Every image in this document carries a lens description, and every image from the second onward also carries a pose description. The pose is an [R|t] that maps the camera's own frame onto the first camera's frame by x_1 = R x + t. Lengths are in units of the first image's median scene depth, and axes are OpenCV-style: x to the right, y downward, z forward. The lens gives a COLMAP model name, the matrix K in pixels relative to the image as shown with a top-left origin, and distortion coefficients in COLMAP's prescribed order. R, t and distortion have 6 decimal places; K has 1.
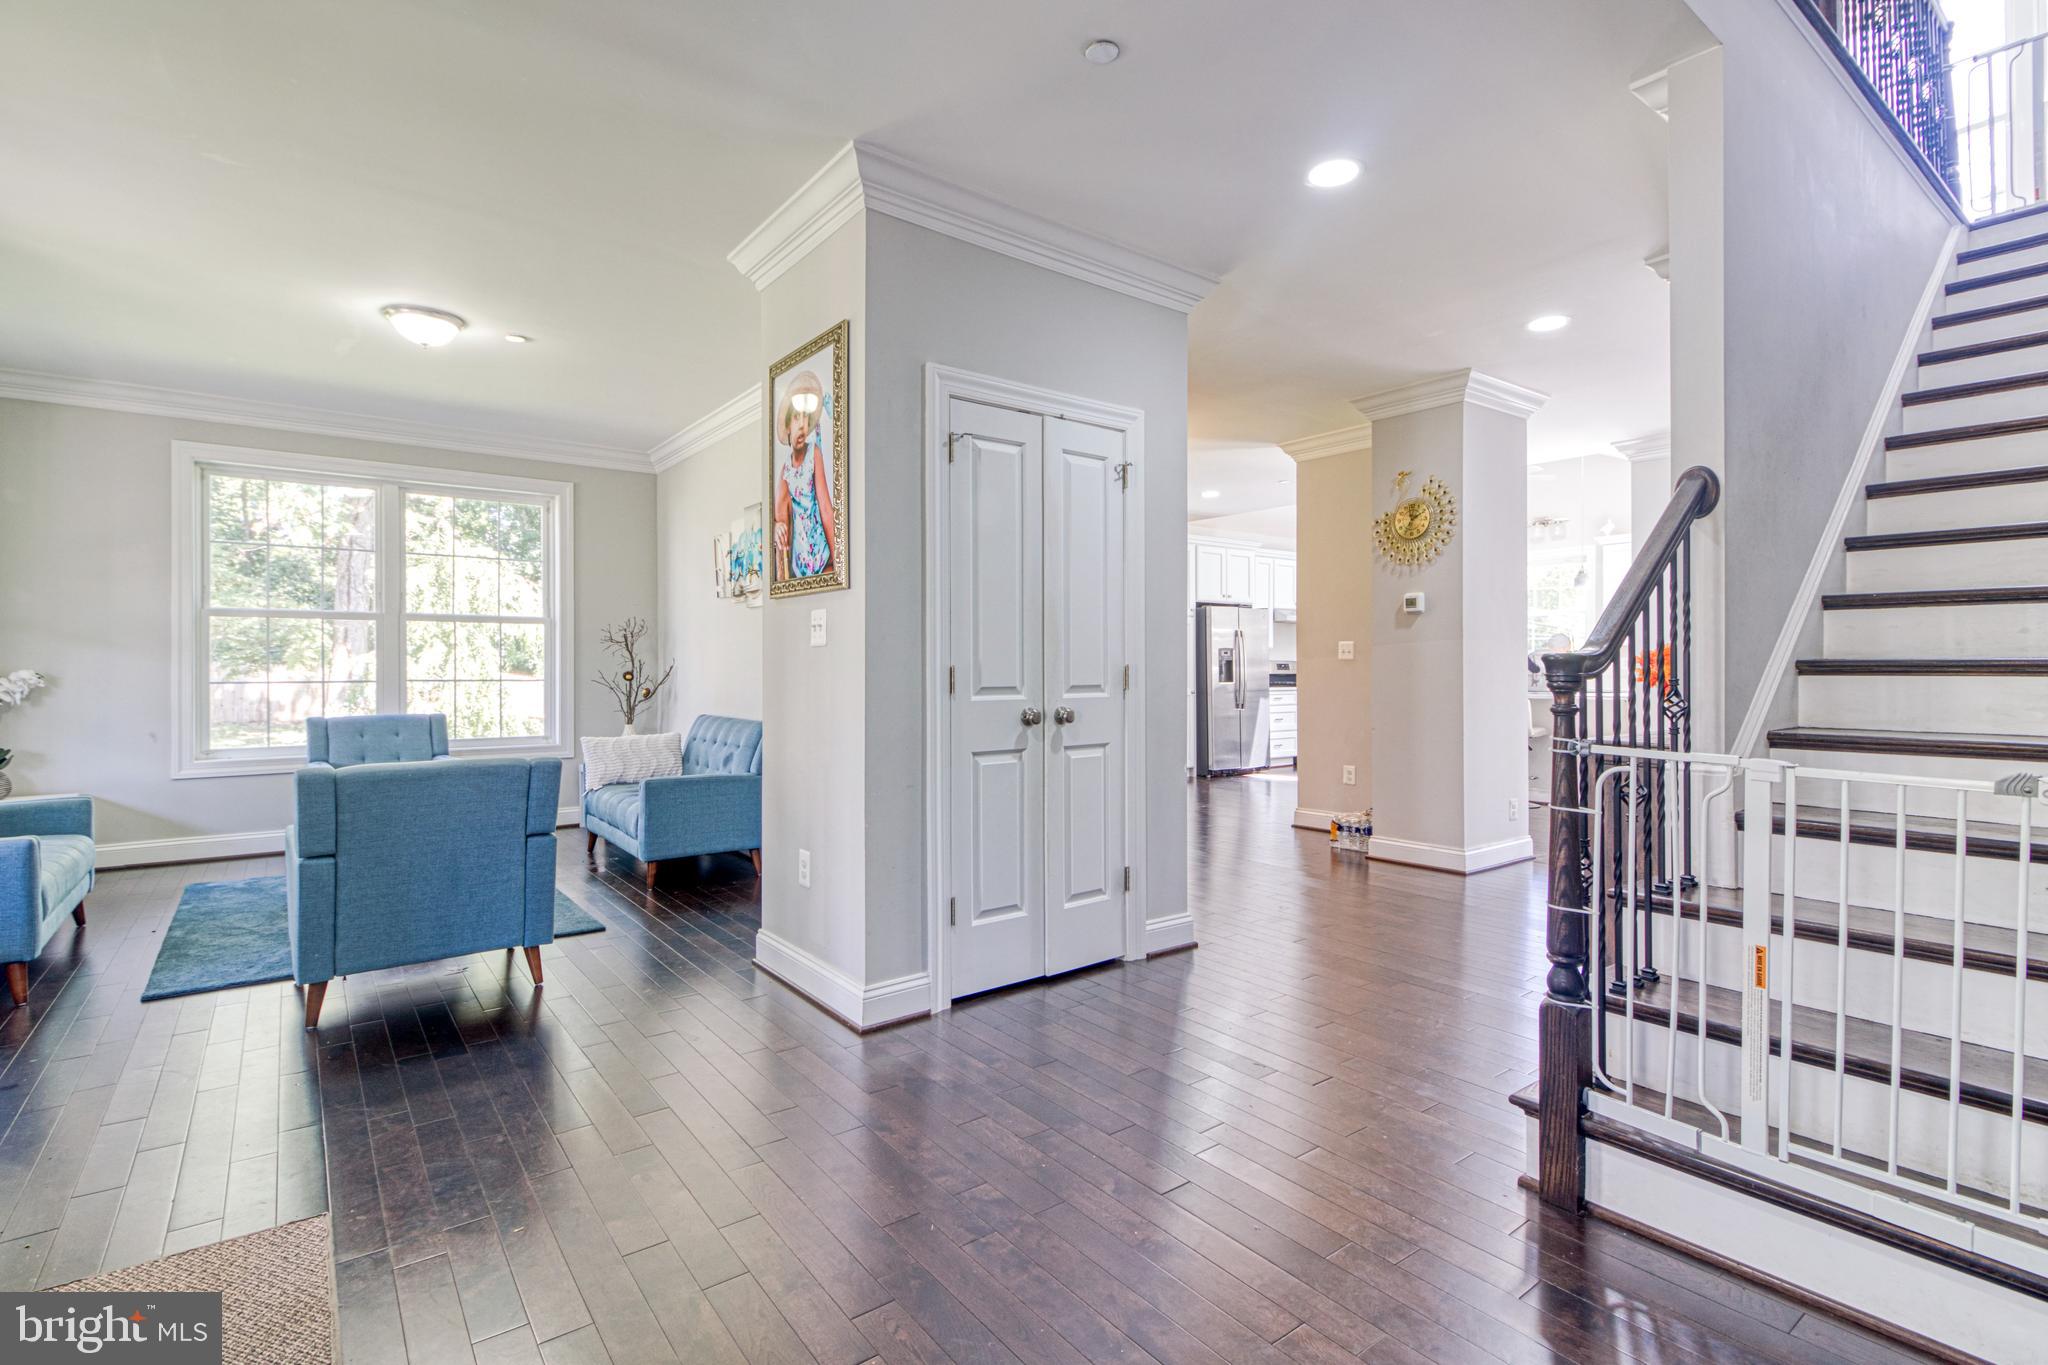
lens RADIAL K [[959.5, 0, 1022.9], [0, 959.5, 673.4], [0, 0, 1]] dist [0.010043, -0.008860]
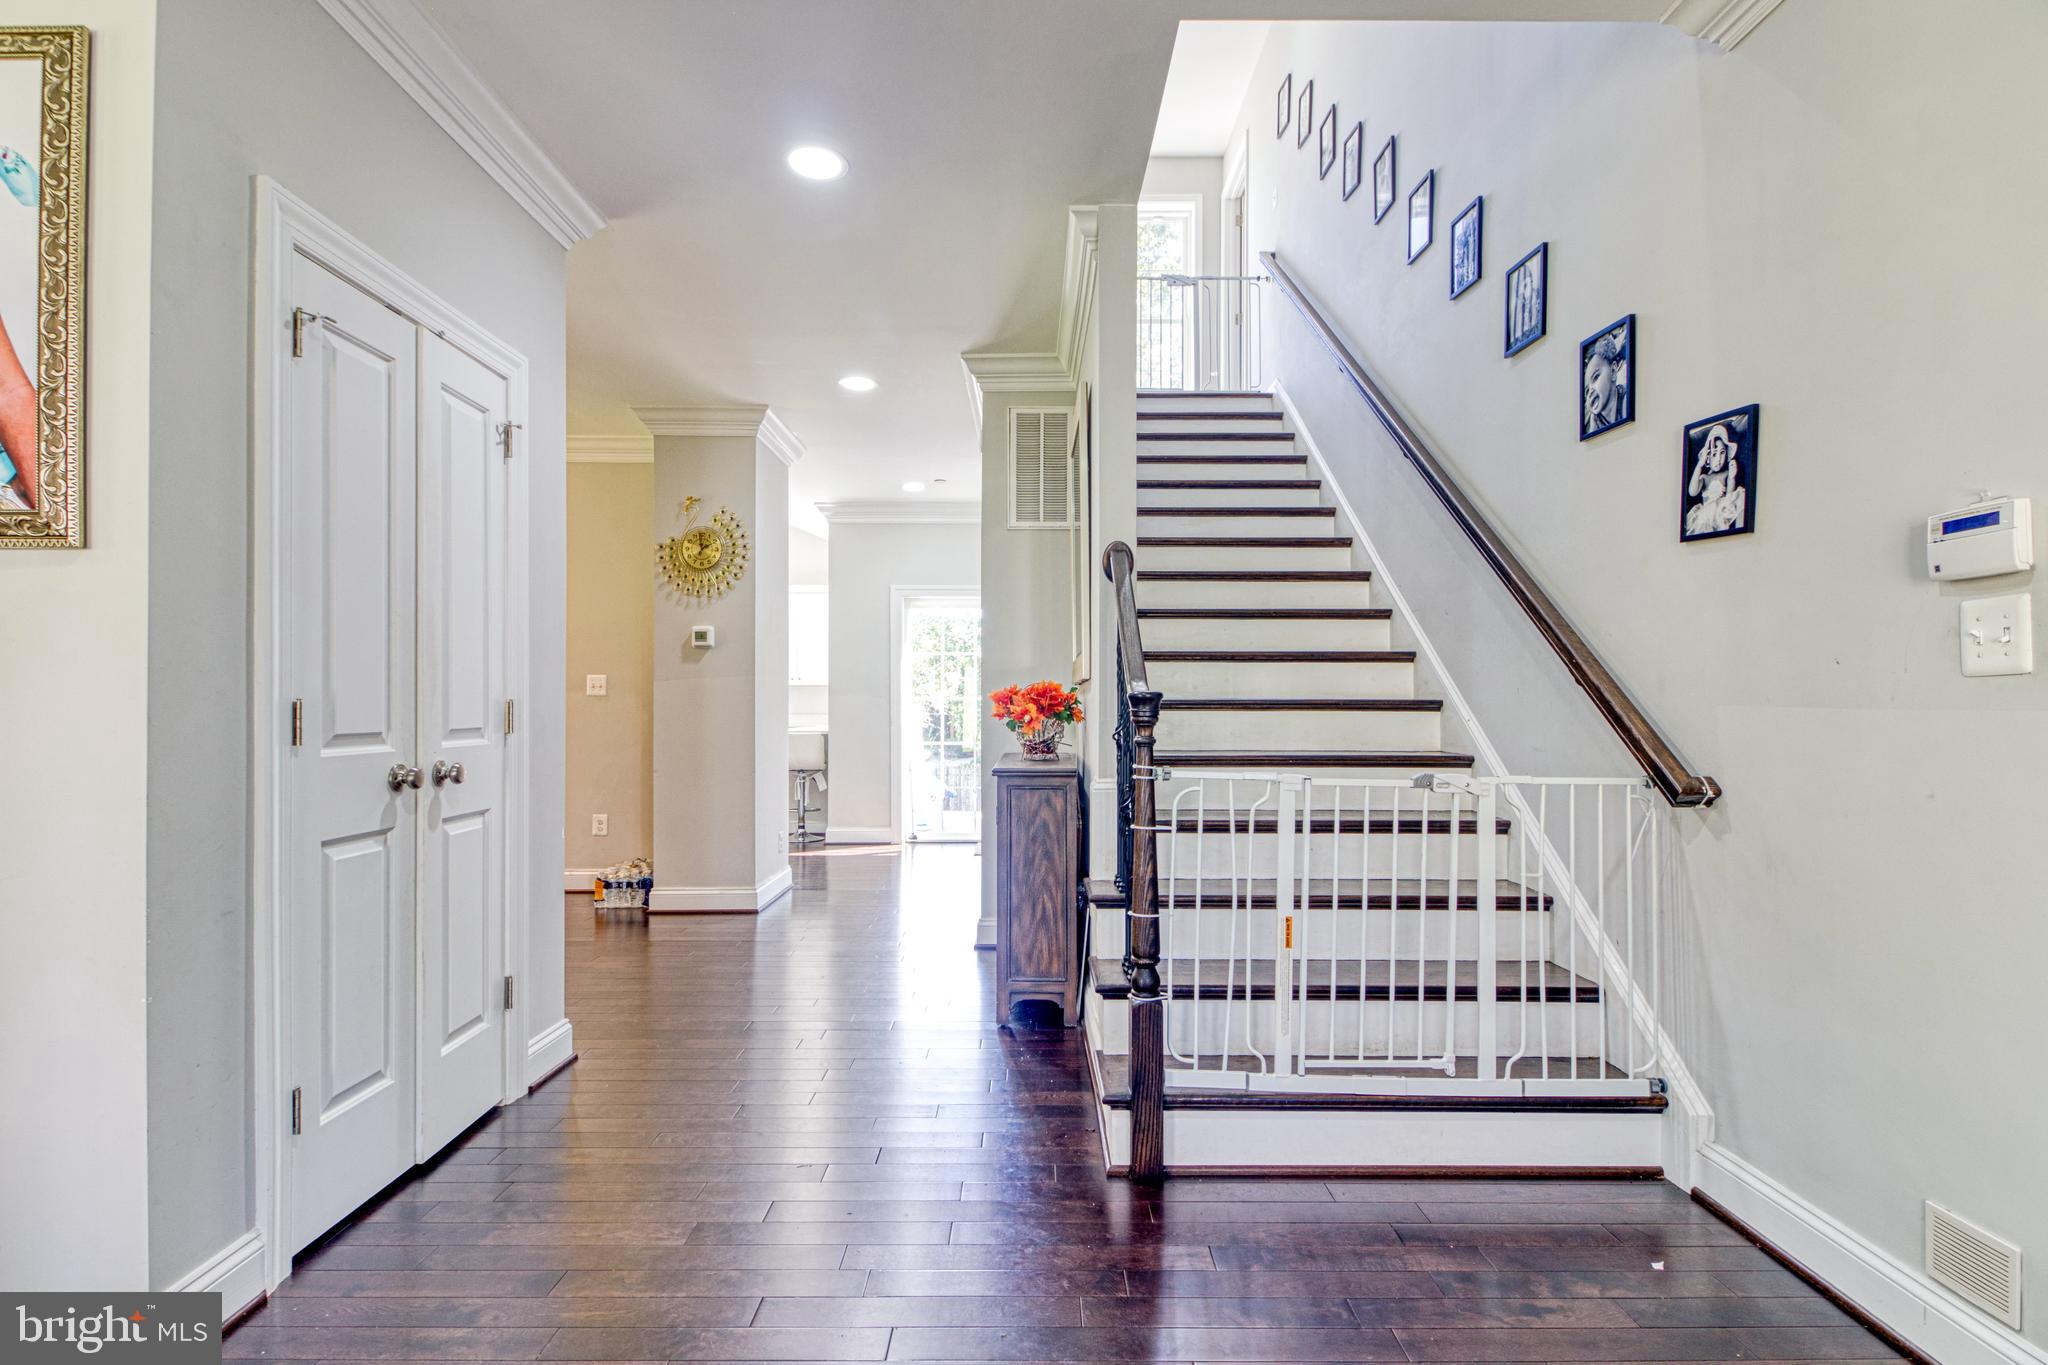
lens RADIAL K [[959.5, 0, 1106.4], [0, 959.5, 711.3], [0, 0, 1]] dist [0.010043, -0.008860]
pose [[0.594033, -0.000011, 0.804441, -0.234352], [-0.001045, 0.999999, 0.000786, -0.001400], [-0.804440, -0.001307, 0.594032, 0.220767]]
